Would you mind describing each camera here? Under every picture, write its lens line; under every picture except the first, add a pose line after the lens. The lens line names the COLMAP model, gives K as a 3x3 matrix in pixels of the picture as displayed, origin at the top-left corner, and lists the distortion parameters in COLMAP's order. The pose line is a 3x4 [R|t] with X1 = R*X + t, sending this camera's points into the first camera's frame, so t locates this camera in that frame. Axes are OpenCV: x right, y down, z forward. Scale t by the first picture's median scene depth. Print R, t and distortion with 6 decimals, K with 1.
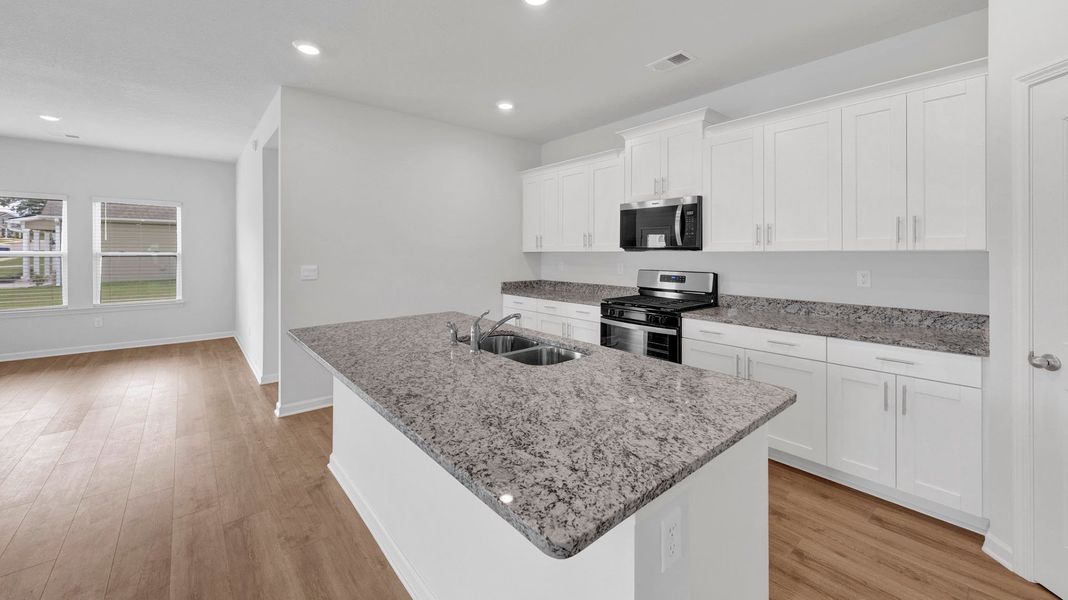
lens RADIAL K [[398.6, 0, 535.8], [0, 398.6, 252.8], [0, 0, 1]] dist [-0.000456, -0.000110]
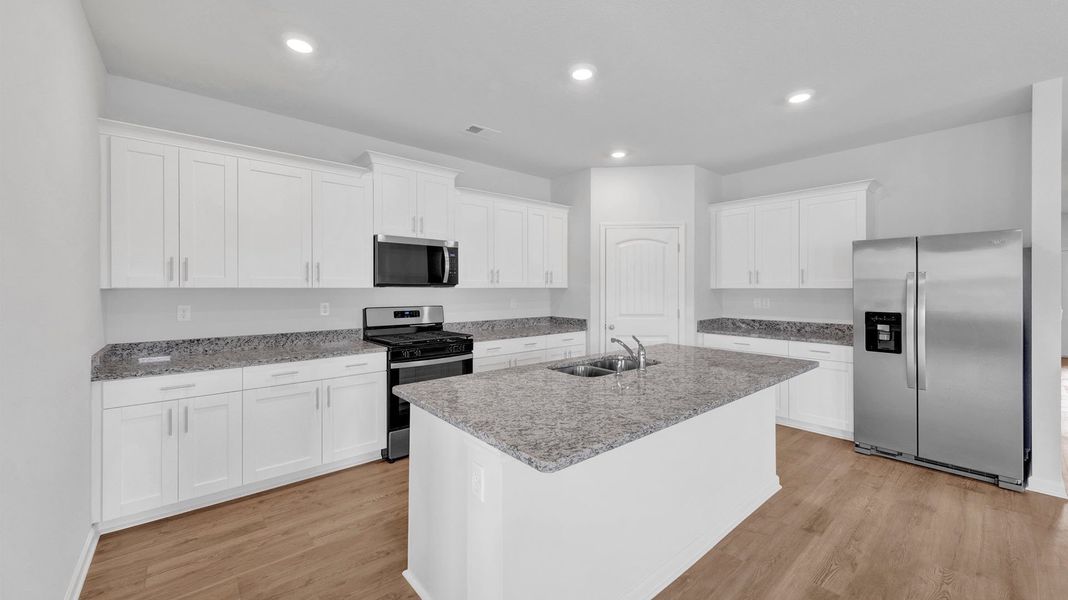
lens RADIAL K [[401.9, 0, 529.8], [0, 401.9, 286.5], [0, 0, 1]] dist [0.006272, -0.000124]
pose [[0.009337, 0.003637, 0.999950, -0.793582], [0.000676, 0.999993, -0.003644, -0.003301], [-0.999956, 0.000710, 0.009335, 0.760345]]
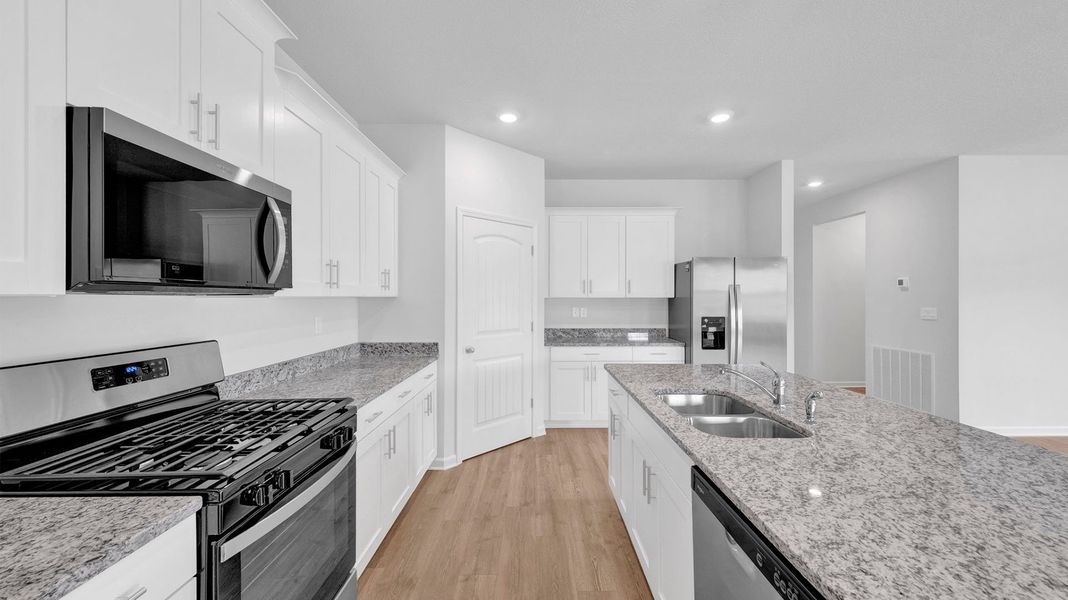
lens RADIAL K [[412.0, 0, 534.0], [0, 412.0, 300.0], [0, 0, 1]] dist [0.013307, -0.005106]
pose [[-0.761019, -0.003037, 0.648722, -0.191361], [0.001231, 0.999980, 0.006126, -0.001814], [-0.648728, 0.005461, -0.761001, 1.189599]]
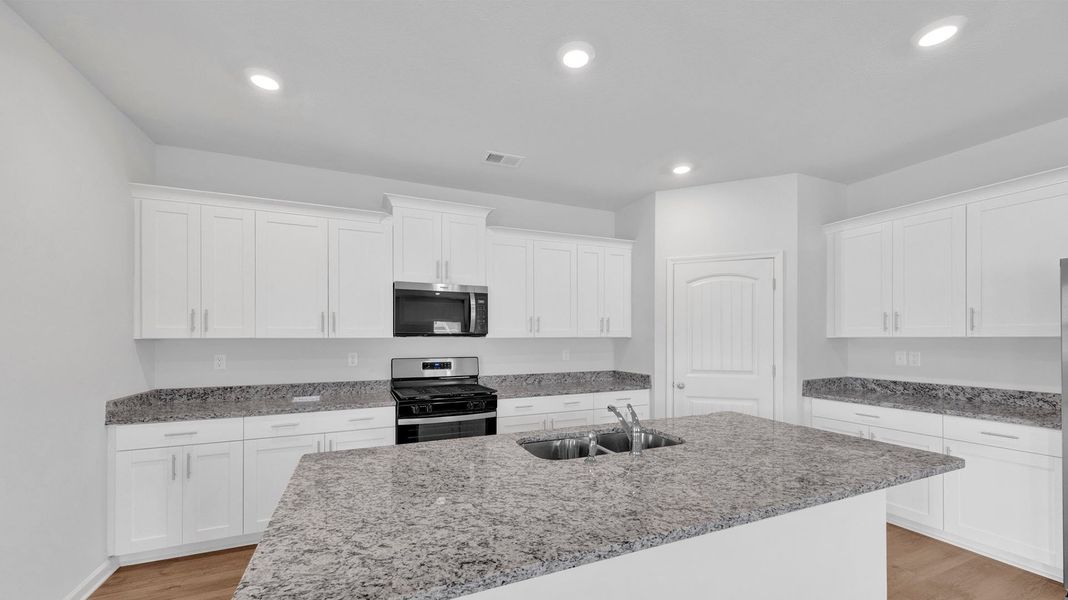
lens RADIAL K [[405.8, 0, 536.8], [0, 405.8, 335.6], [0, 0, 1]] dist [0.001992, -0.000260]
pose [[0.292564, 0.003387, 0.956240, -0.601606], [0.002957, 0.999986, -0.004447, -0.003722], [-0.956241, 0.004128, 0.292550, 0.540579]]
